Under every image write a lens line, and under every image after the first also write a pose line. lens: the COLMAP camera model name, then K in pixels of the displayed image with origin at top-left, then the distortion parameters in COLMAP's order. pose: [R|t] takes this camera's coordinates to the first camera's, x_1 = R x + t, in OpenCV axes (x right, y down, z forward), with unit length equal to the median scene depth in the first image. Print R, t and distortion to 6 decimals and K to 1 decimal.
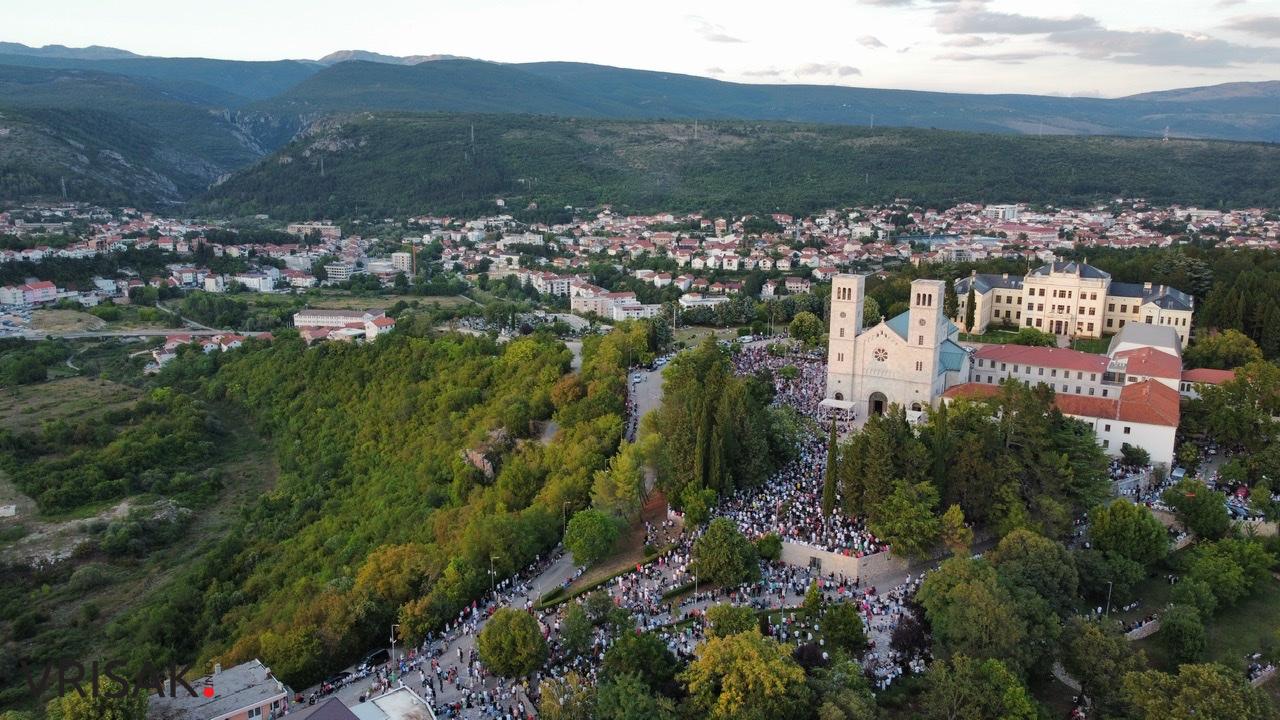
lens RADIAL K [[964.8, 0, 639.7], [0, 964.8, 364.4], [0, 0, 1]] dist [0.003586, -0.007310]
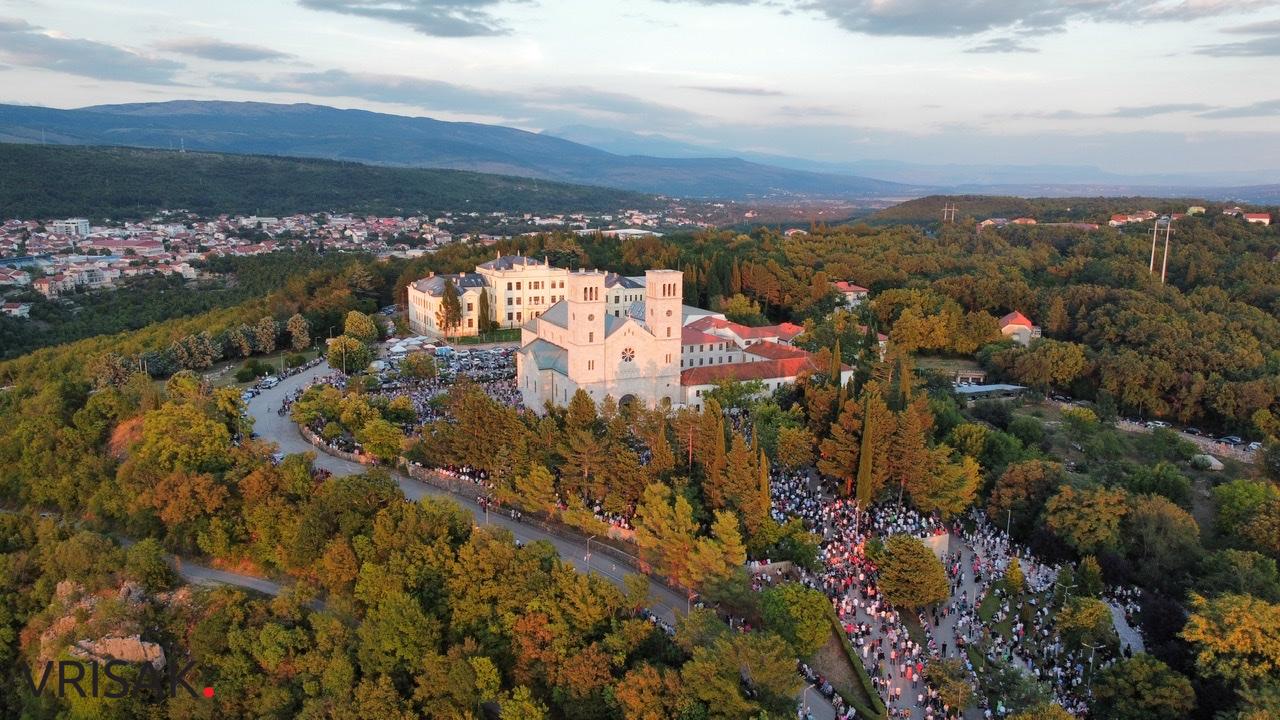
lens RADIAL K [[964.8, 0, 639.7], [0, 964.8, 364.4], [0, 0, 1]] dist [0.003586, -0.007310]
pose [[0.559350, -0.159667, 0.813409, -0.117759], [0.171117, 0.982379, 0.075164, -0.016067], [-0.811077, 0.097145, 0.576816, 0.106477]]
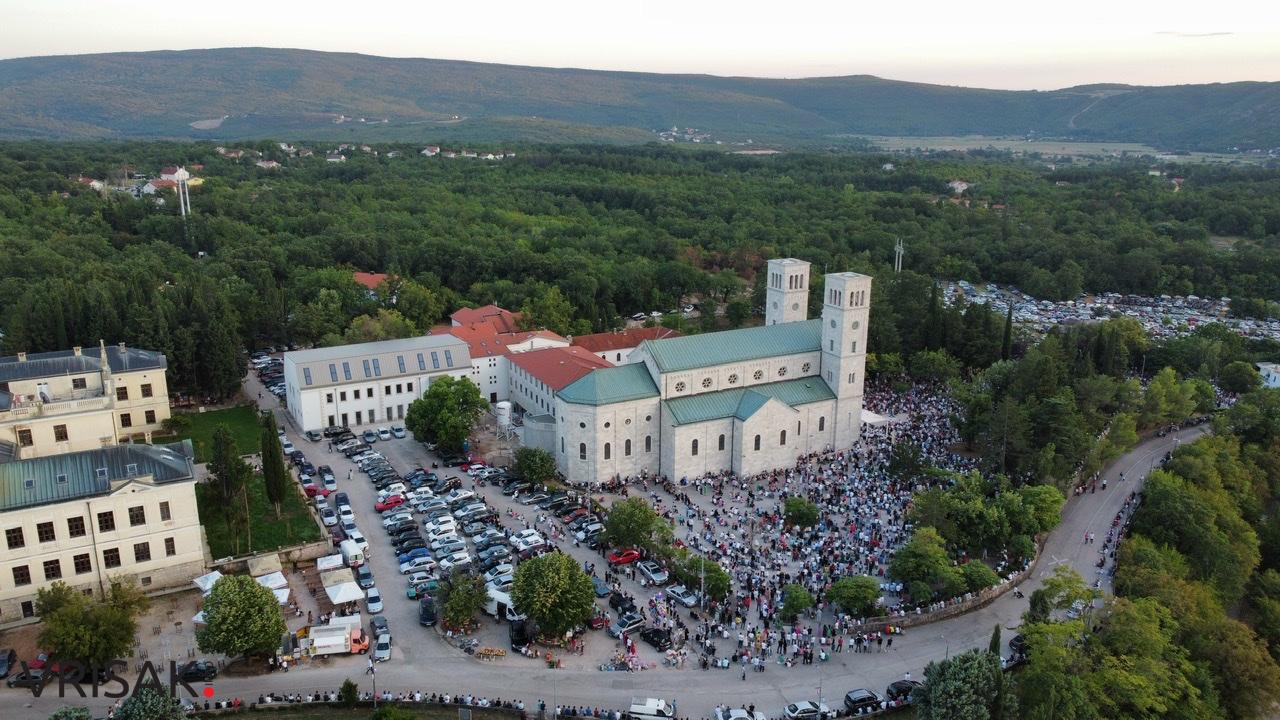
lens RADIAL K [[964.8, 0, 639.7], [0, 964.8, 364.4], [0, 0, 1]] dist [0.003586, -0.007310]
pose [[-0.849082, -0.153312, 0.505524, -0.012339], [0.100777, 0.892375, 0.439899, -0.092549], [-0.518559, 0.424456, -0.742249, 0.402140]]
